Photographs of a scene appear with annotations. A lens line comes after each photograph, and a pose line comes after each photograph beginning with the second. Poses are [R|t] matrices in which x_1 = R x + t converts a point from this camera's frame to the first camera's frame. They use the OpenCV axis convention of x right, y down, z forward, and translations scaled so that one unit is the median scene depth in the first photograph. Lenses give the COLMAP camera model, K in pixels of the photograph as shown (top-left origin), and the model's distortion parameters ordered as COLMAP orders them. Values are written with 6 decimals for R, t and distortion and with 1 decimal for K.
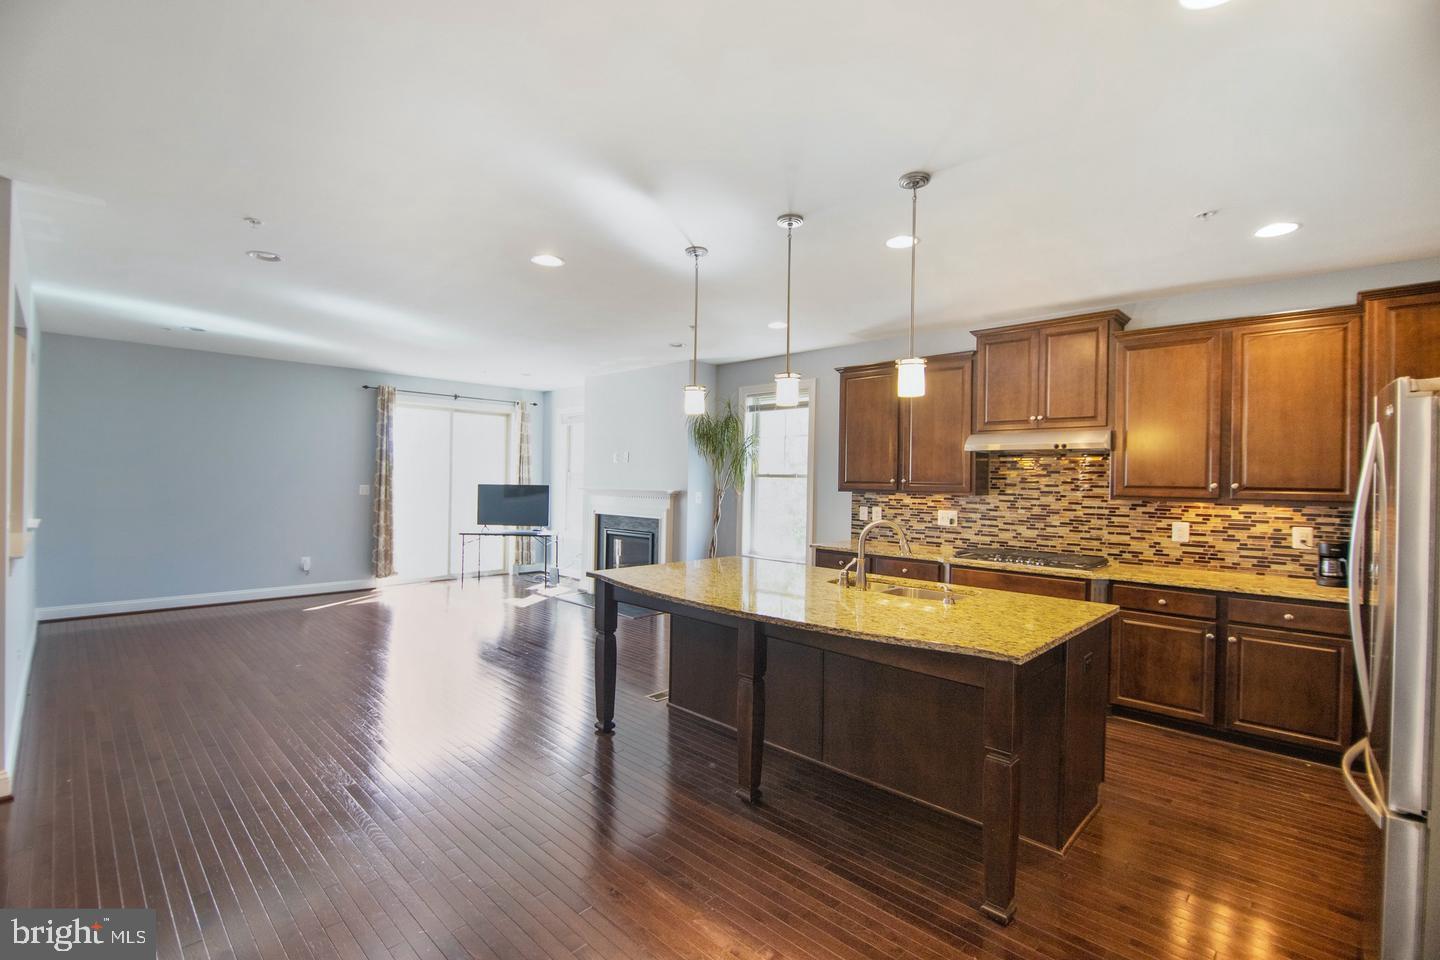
lens RADIAL K [[645.3, 0, 722.7], [0, 645.3, 480.8], [0, 0, 1]] dist [-0.005101, -0.009359]
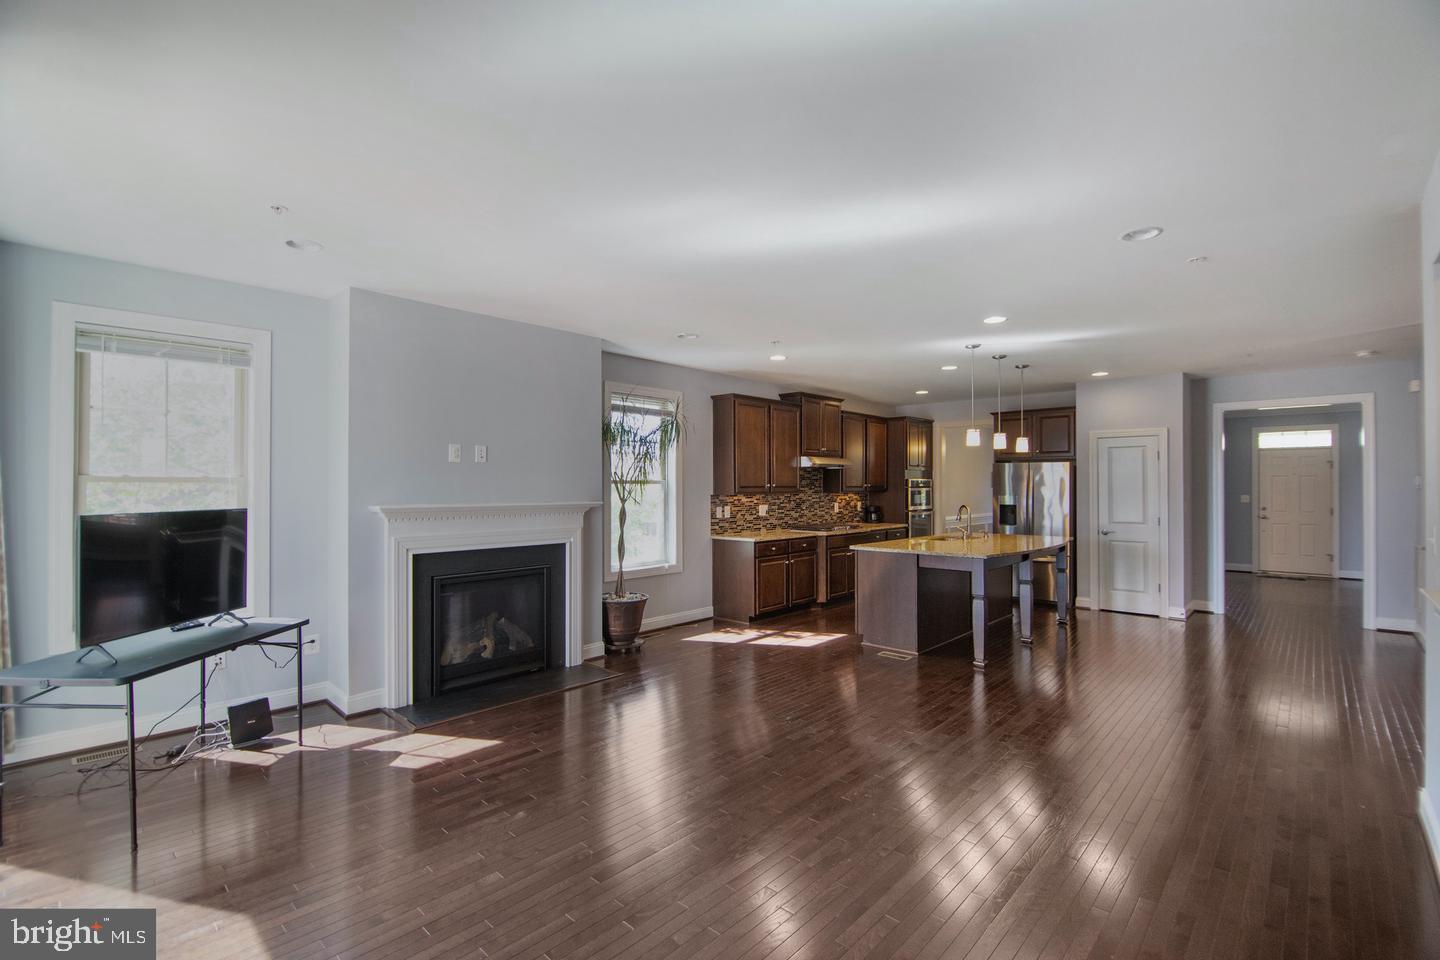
lens RADIAL K [[642.3, 0, 721.0], [0, 642.3, 482.1], [0, 0, 1]] dist [0.002078, -0.009403]
pose [[-0.015003, -0.011505, 0.999821, -1.227583], [0.002916, 0.999929, 0.011550, -0.026032], [-0.999883, 0.003089, -0.014968, 1.239641]]
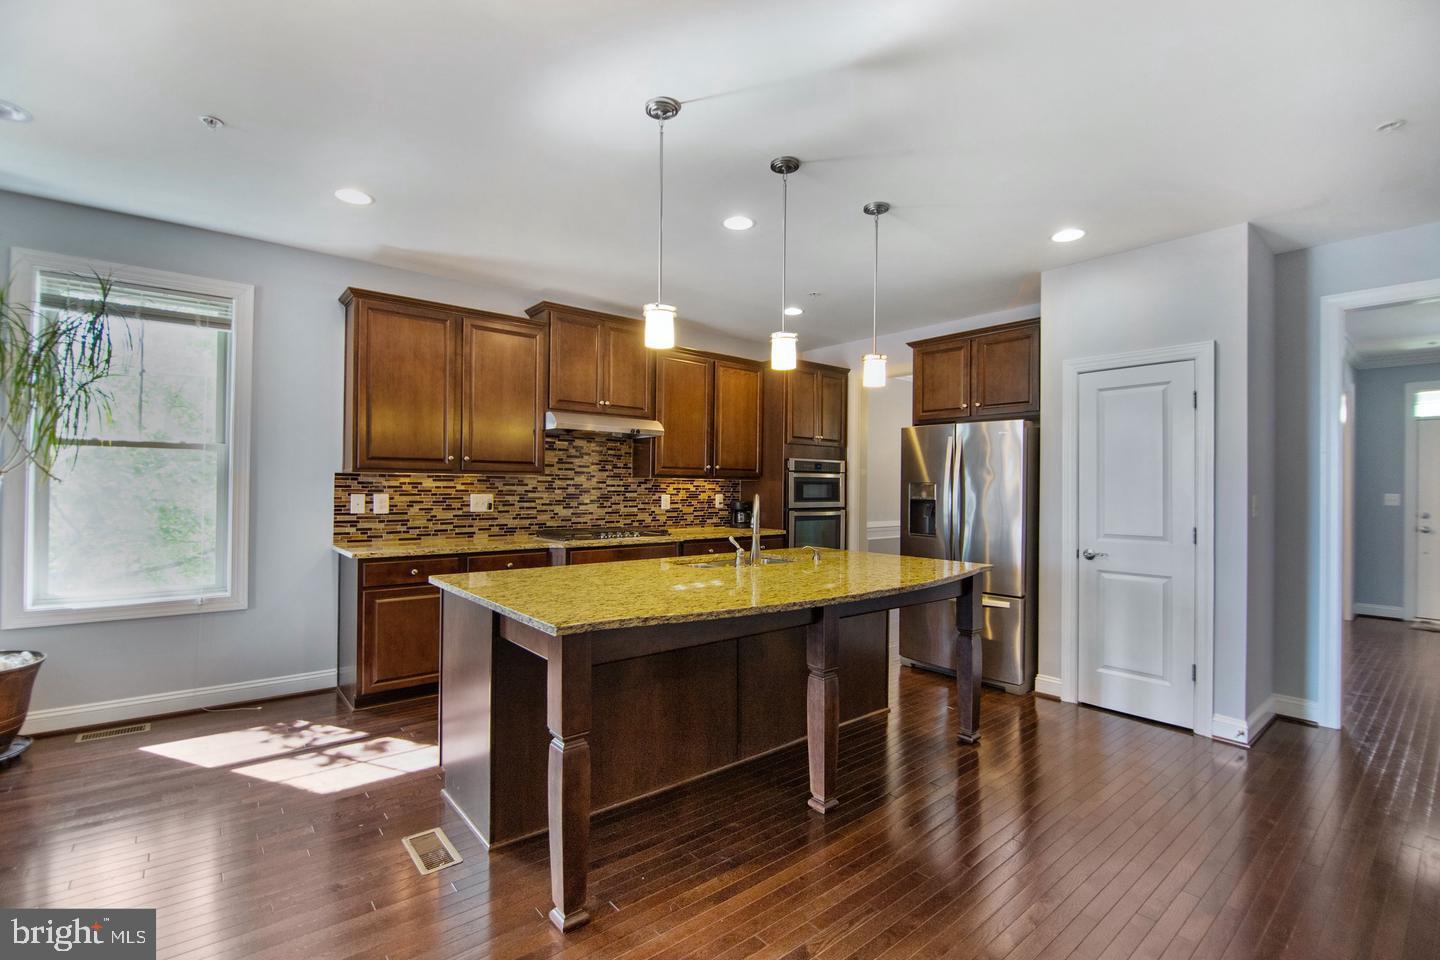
lens RADIAL K [[642.3, 0, 721.0], [0, 642.3, 482.1], [0, 0, 1]] dist [0.002078, -0.009403]
pose [[0.111336, -0.010073, 0.993732, -0.526543], [-0.006164, 0.999922, 0.010826, 0.020568], [-0.993764, -0.007331, 0.111266, 0.647290]]
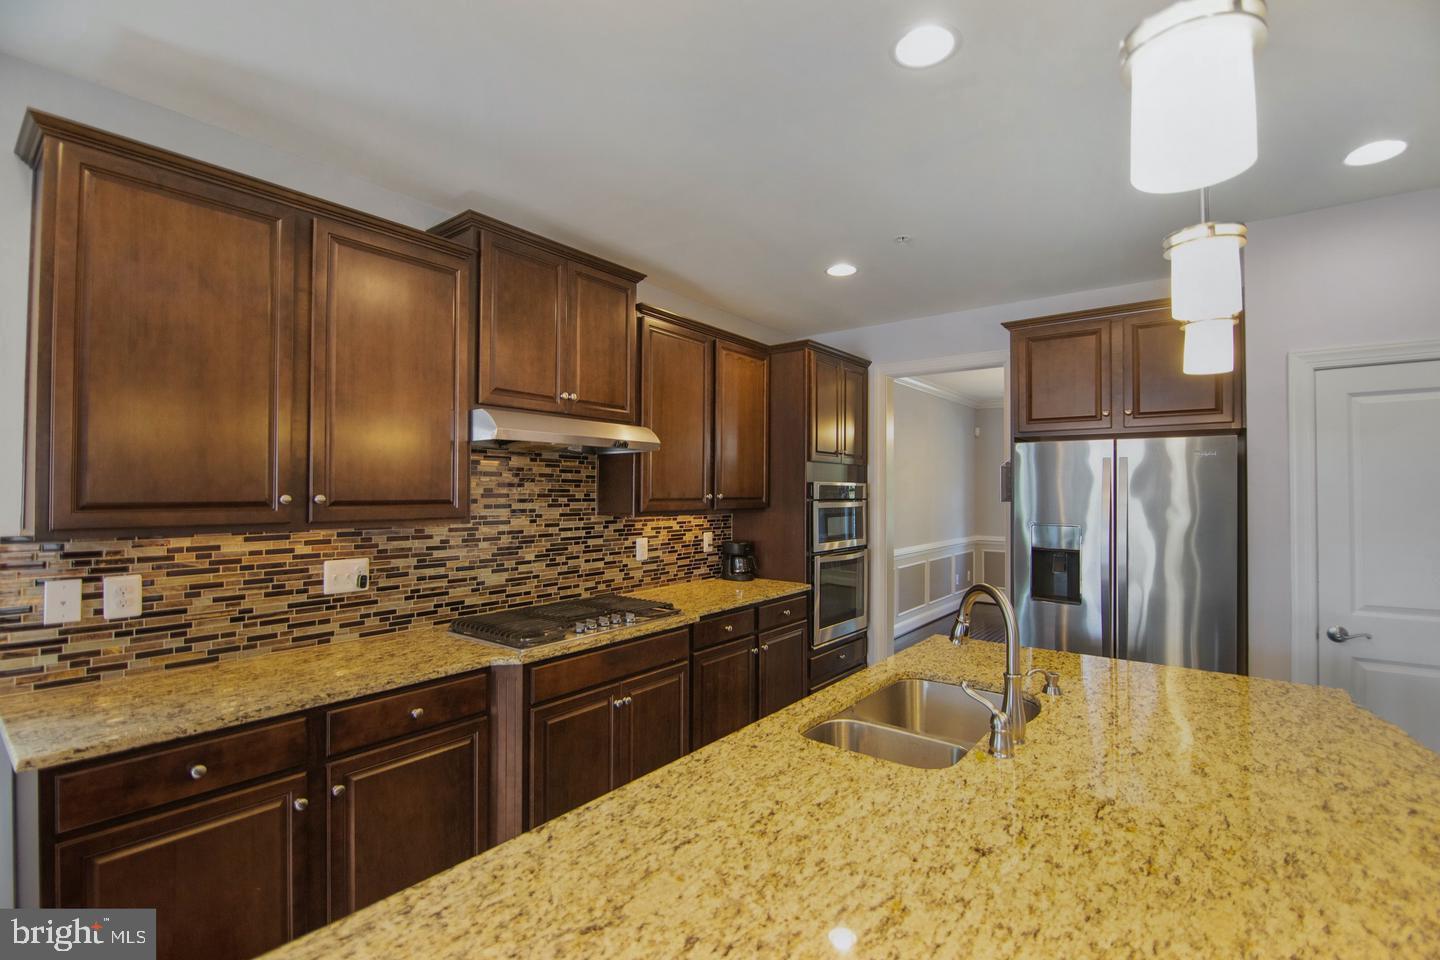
lens RADIAL K [[645.3, 0, 722.7], [0, 645.3, 480.8], [0, 0, 1]] dist [-0.005101, -0.009359]
pose [[-0.105623, -0.002186, 0.994404, -0.158719], [-0.003623, 0.999992, 0.001813, -0.014217], [-0.994400, -0.003411, -0.105630, 0.863217]]
